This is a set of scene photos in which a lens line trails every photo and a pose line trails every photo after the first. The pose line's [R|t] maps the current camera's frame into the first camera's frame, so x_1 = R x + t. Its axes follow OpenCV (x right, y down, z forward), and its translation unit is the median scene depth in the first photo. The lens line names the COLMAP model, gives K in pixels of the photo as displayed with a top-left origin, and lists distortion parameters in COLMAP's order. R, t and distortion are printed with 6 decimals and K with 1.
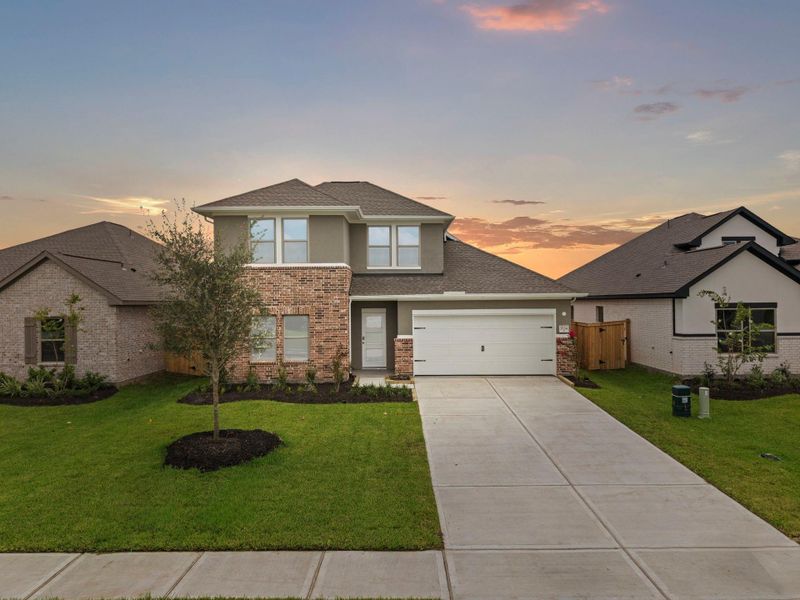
lens RADIAL K [[530.9, 0, 400.7], [0, 530.9, 299.9], [0, 0, 1]] dist [0.006981, -0.001258]
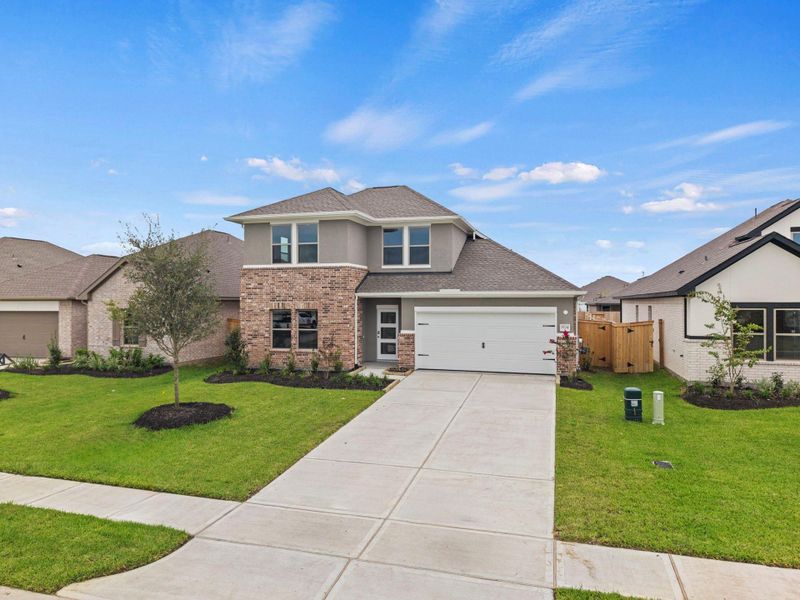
lens RADIAL K [[530.9, 0, 397.6], [0, 530.9, 297.9], [0, 0, 1]] dist [0.006981, -0.001258]
pose [[0.958788, 0.006589, -0.284045, 0.299453], [-0.007234, 0.999973, -0.001219, 0.003449], [0.284029, 0.003223, 0.958810, -0.020973]]
